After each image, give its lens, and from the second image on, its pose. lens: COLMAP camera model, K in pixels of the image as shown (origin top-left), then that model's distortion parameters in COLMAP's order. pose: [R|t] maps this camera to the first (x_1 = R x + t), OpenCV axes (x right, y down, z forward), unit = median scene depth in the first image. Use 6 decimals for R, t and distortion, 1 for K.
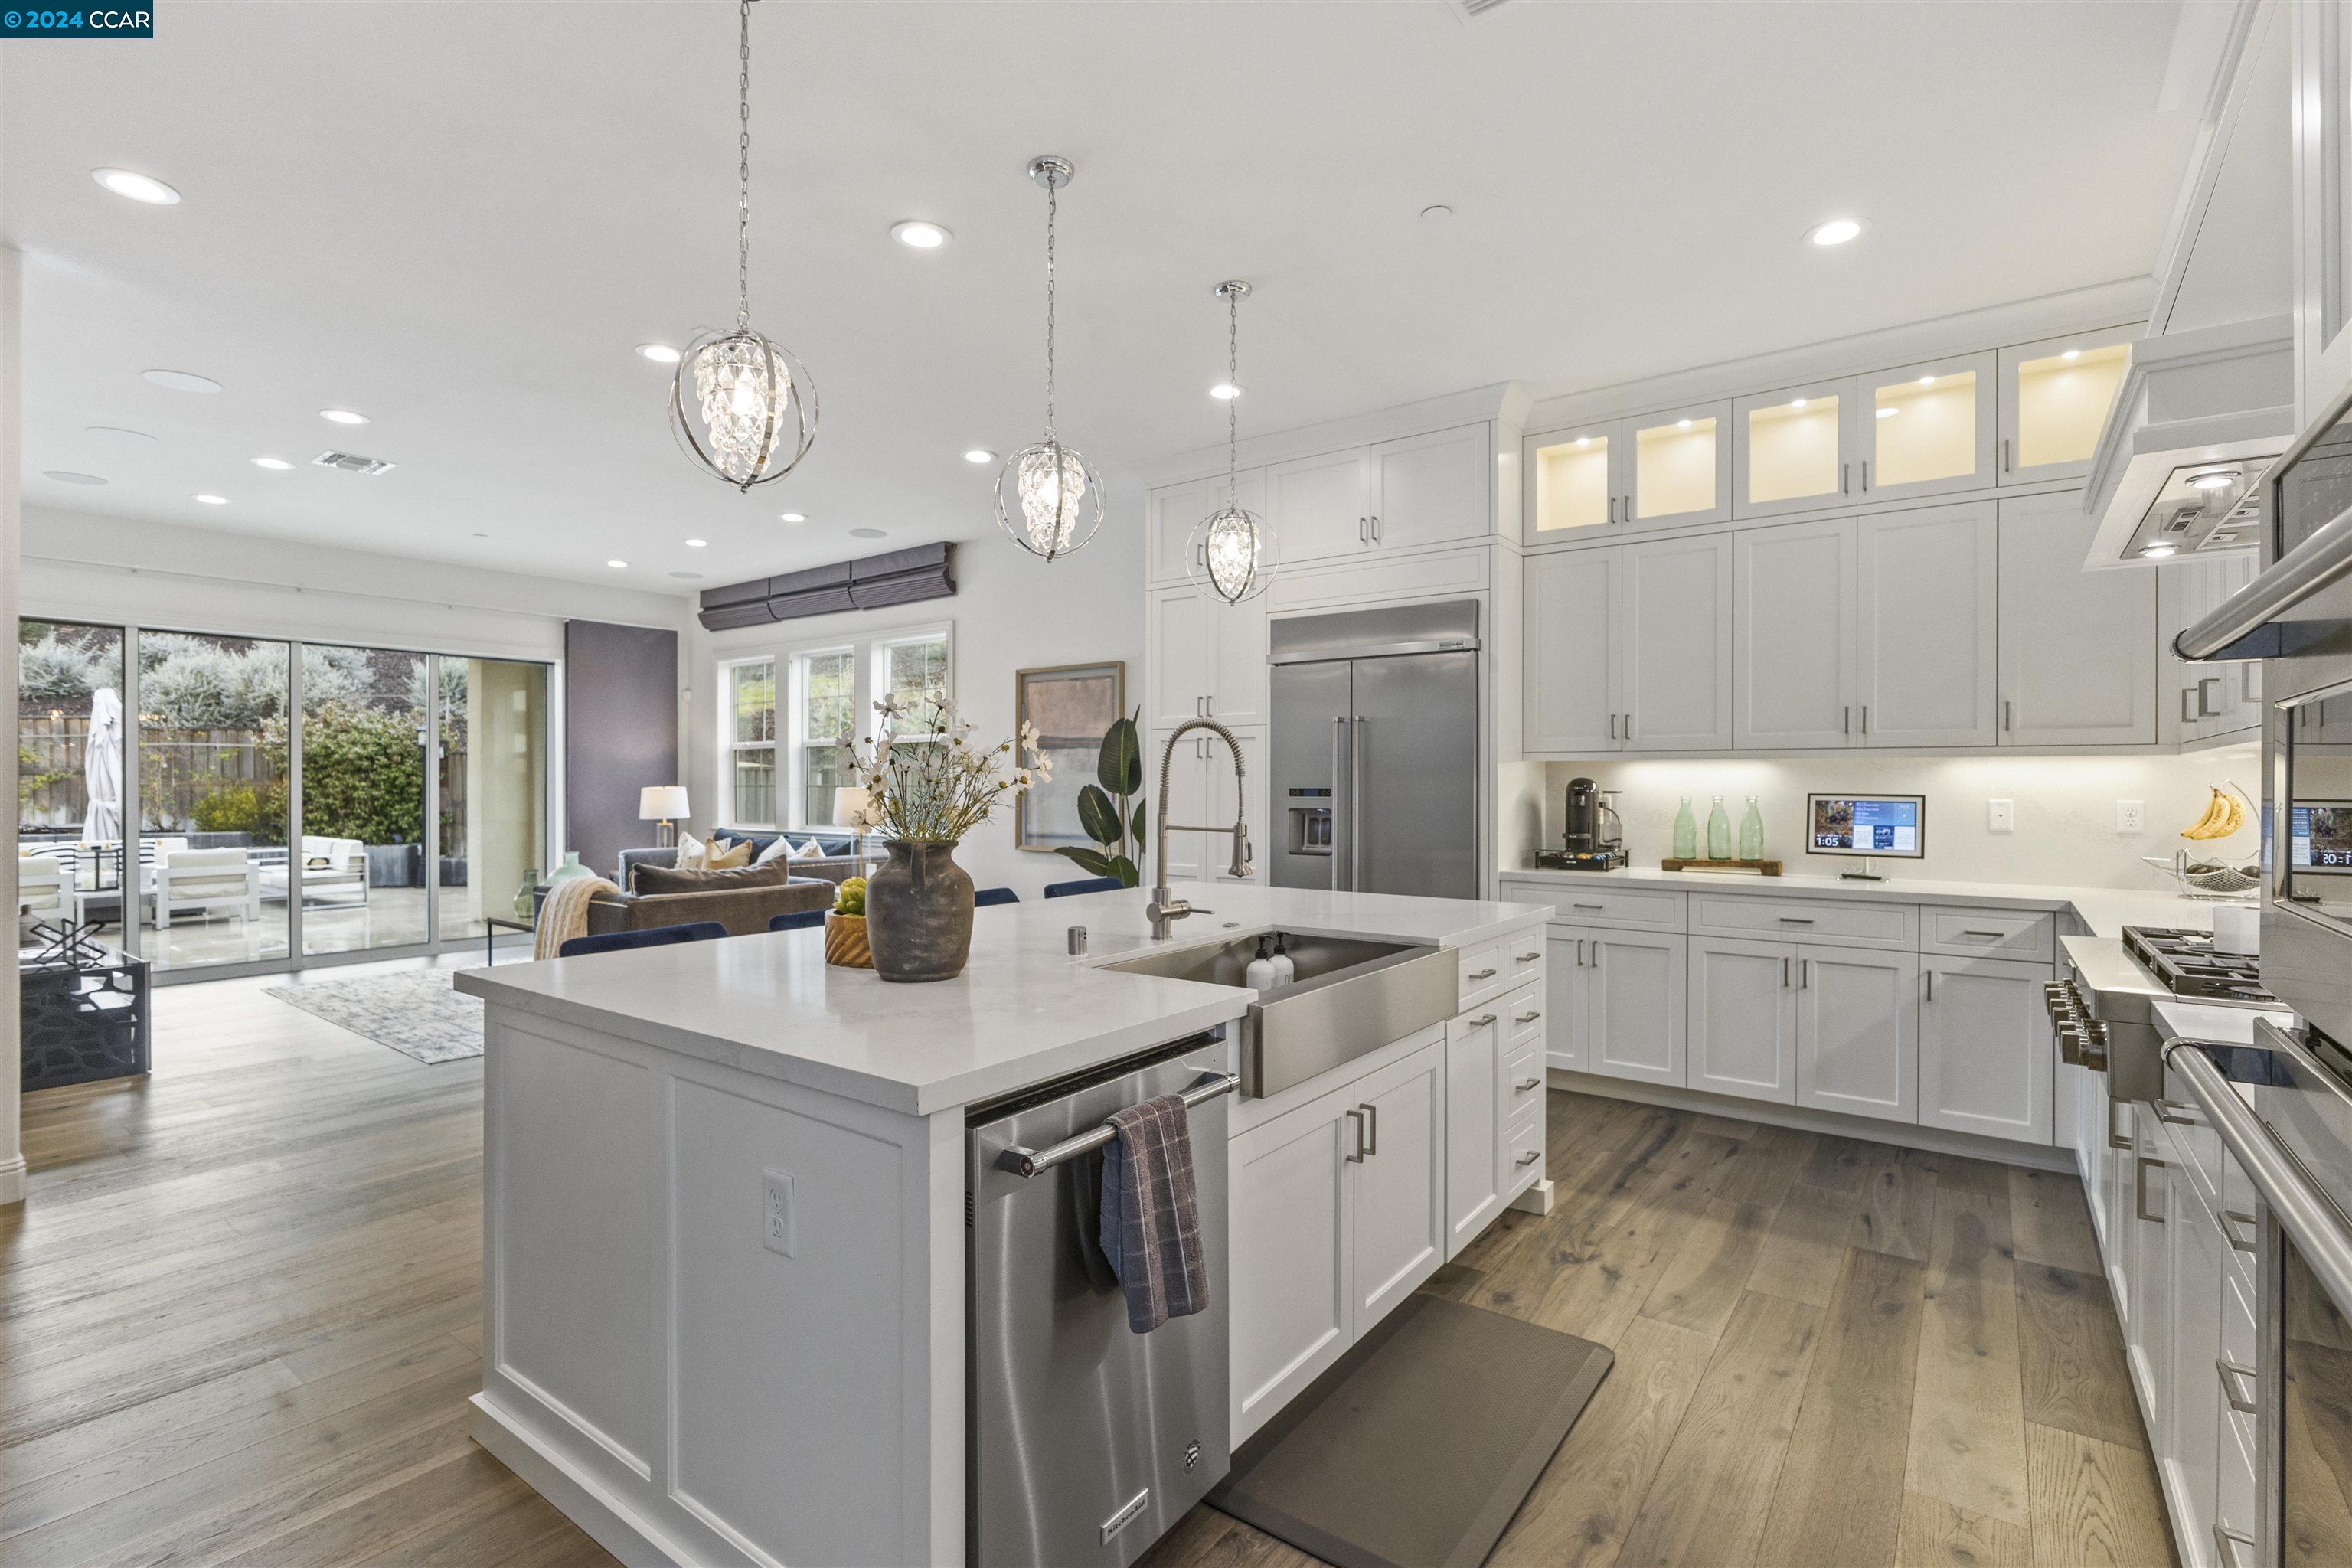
lens RADIAL K [[1083.2, 0, 1191.7], [0, 1083.2, 781.9], [0, 0, 1]] dist [-0.008286, -0.001562]
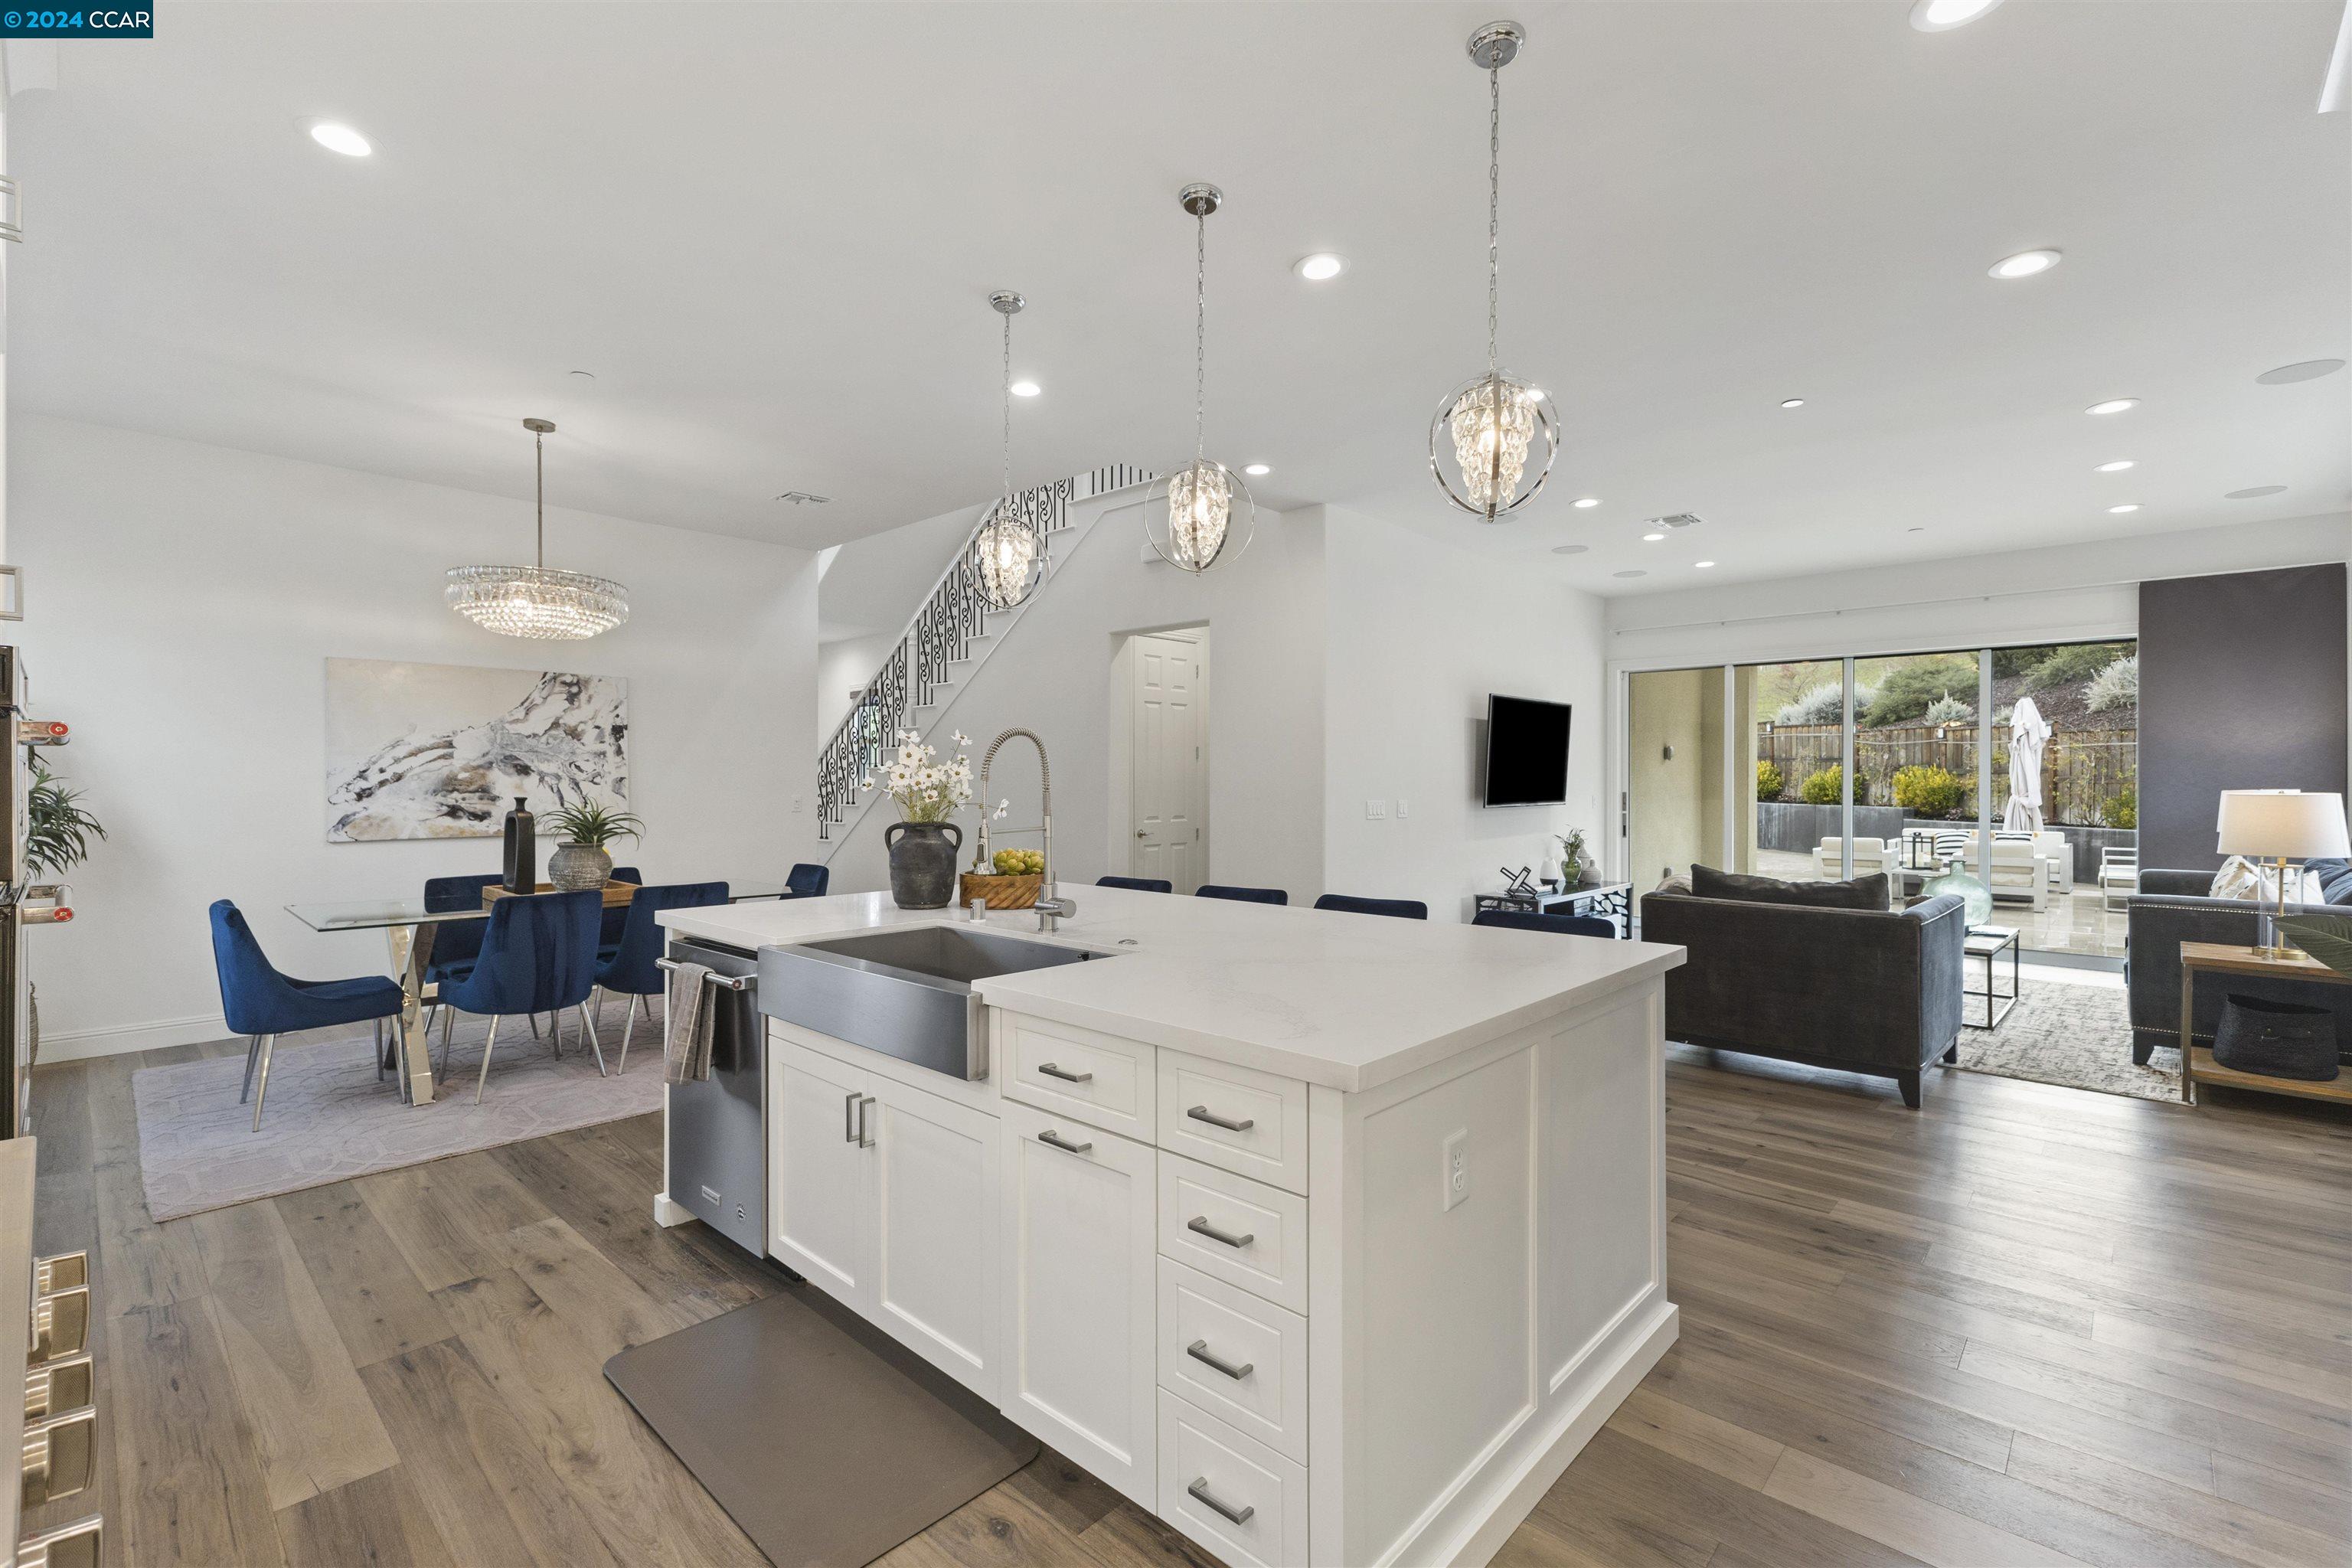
lens RADIAL K [[1033.6, 0, 1188.0], [0, 1033.6, 767.6], [0, 0, 1]] dist [0.006680, -0.001789]
pose [[-0.109671, -0.008766, -0.993929, 0.412592], [-0.001555, 0.999961, -0.008648, -0.004977], [0.993967, 0.000598, -0.109680, 0.519556]]
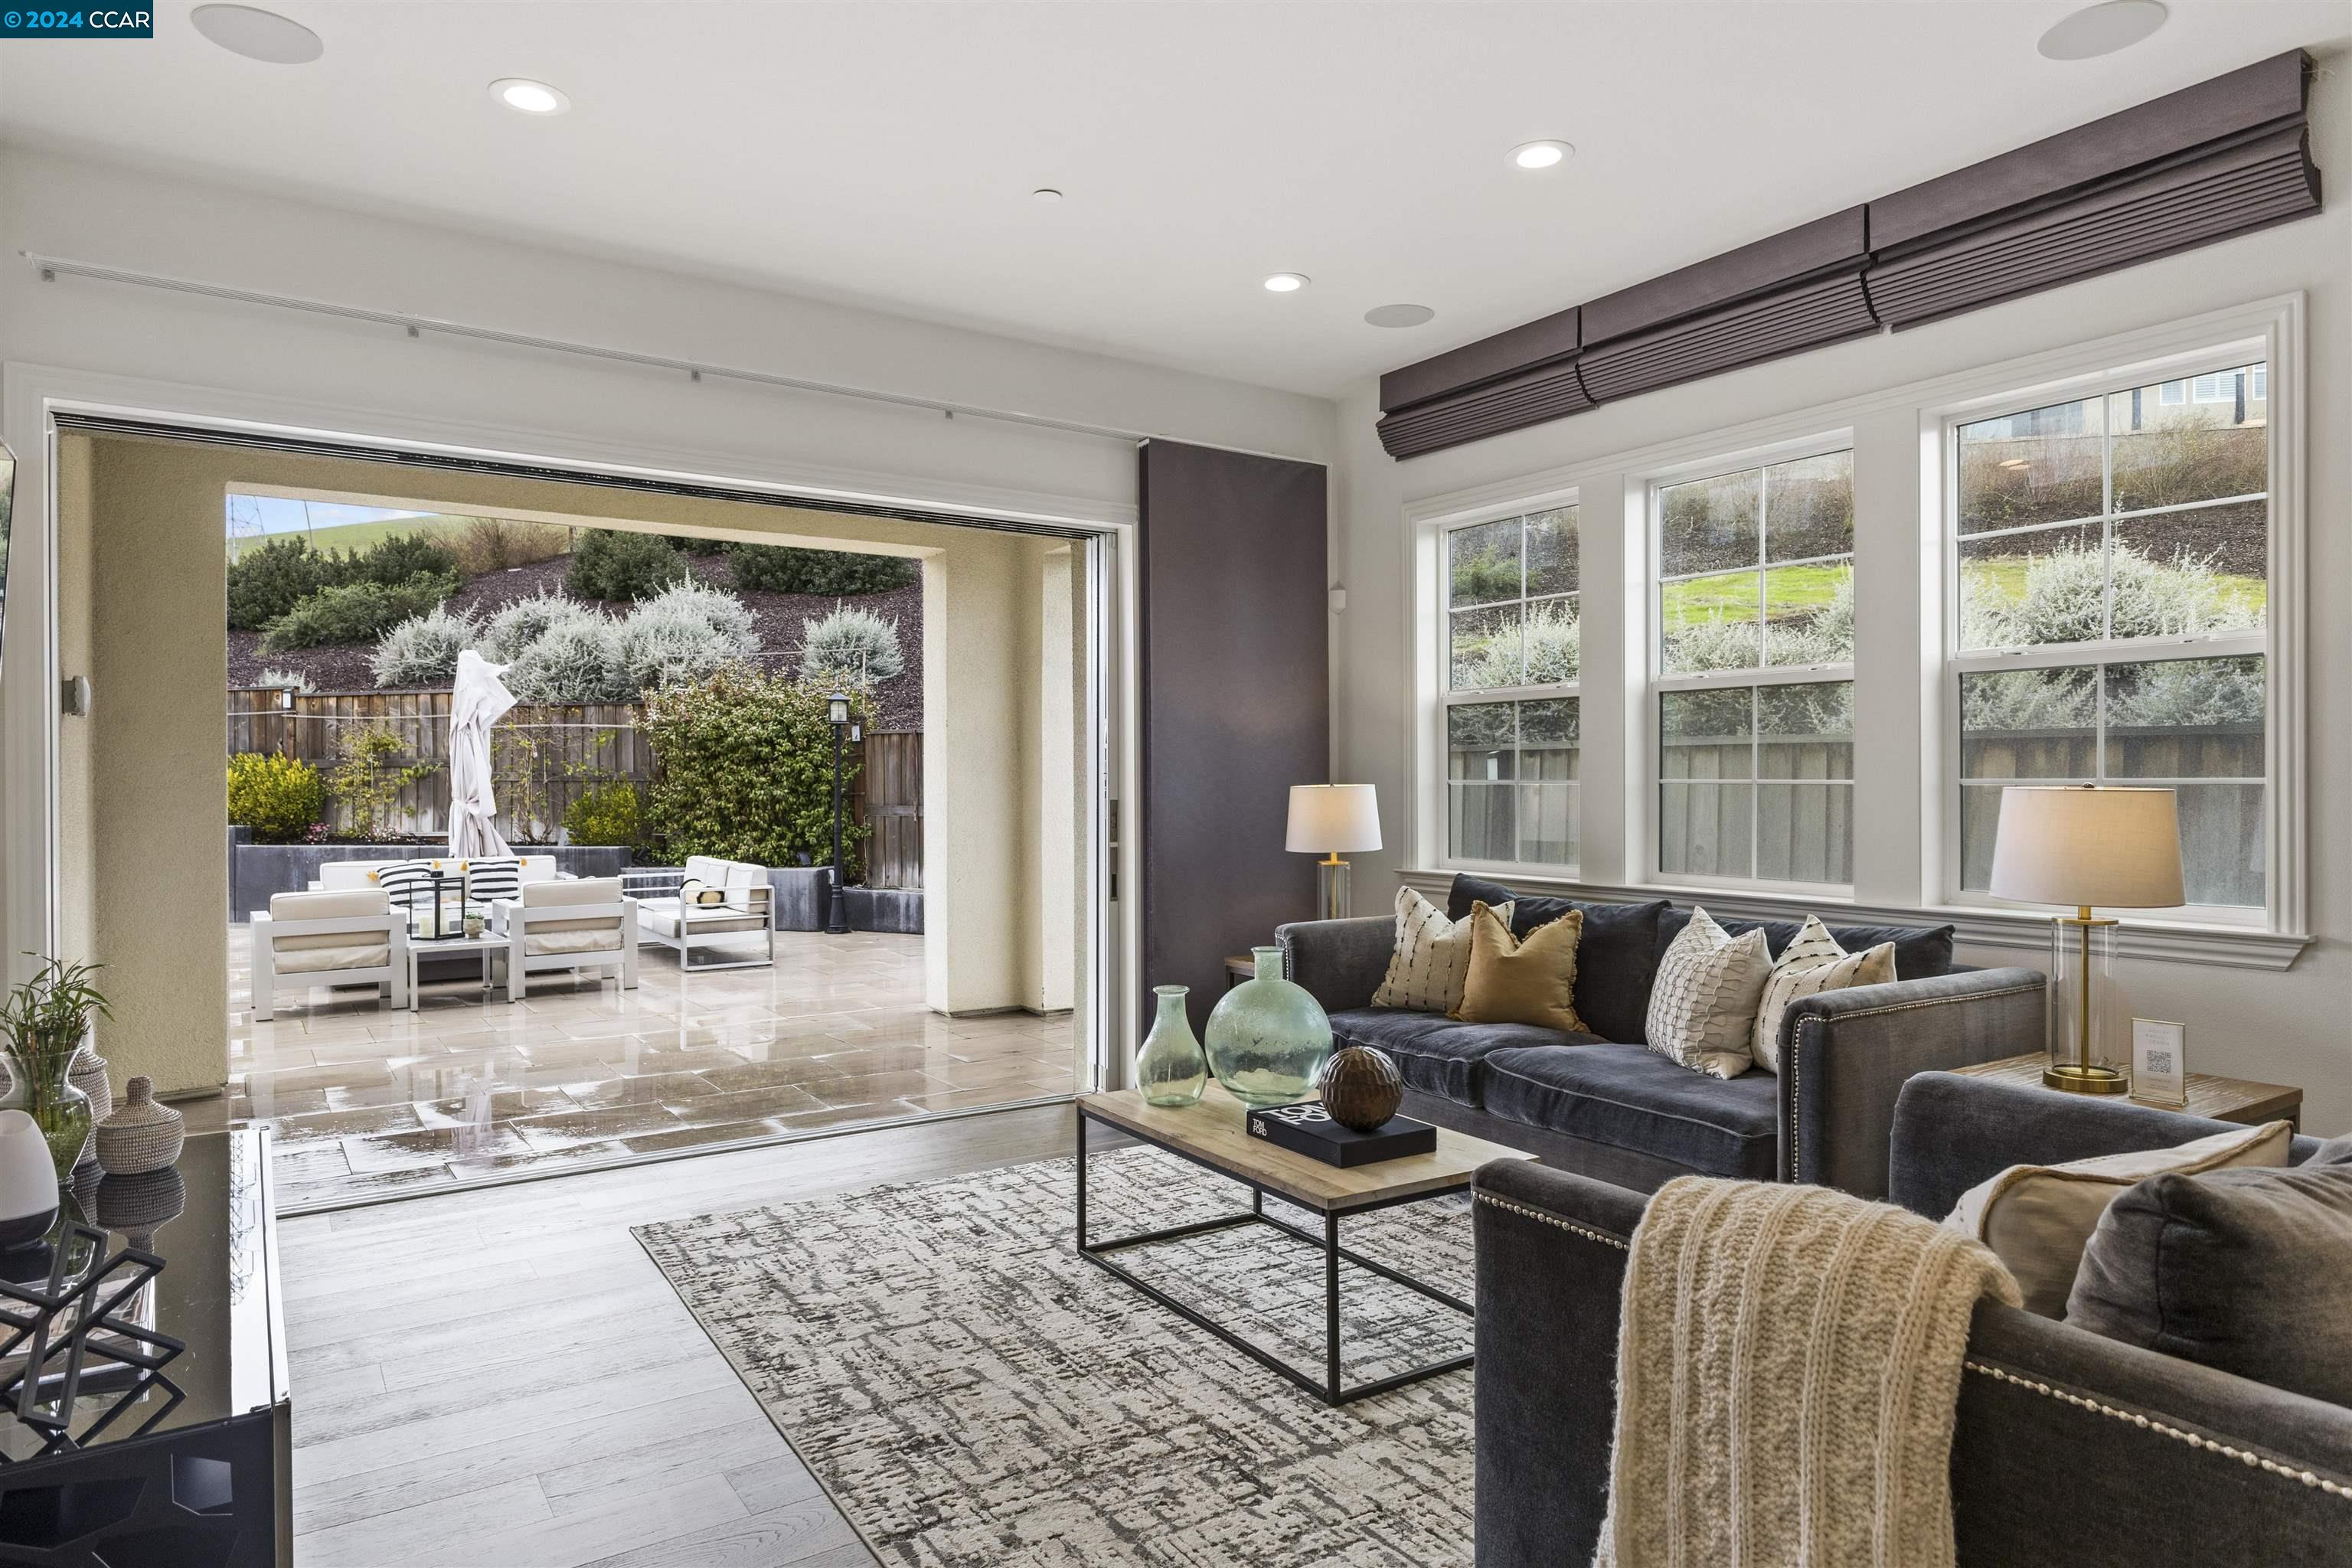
lens RADIAL K [[1427.8, 0, 1183.3], [0, 1427.8, 798.7], [0, 0, 1]] dist [-0.009673, -0.001323]
pose [[0.938313, 0.004859, -0.345753, -0.475201], [0.000058, 0.999899, 0.014207, 0.002813], [0.345787, -0.013351, 0.938218, 0.560106]]
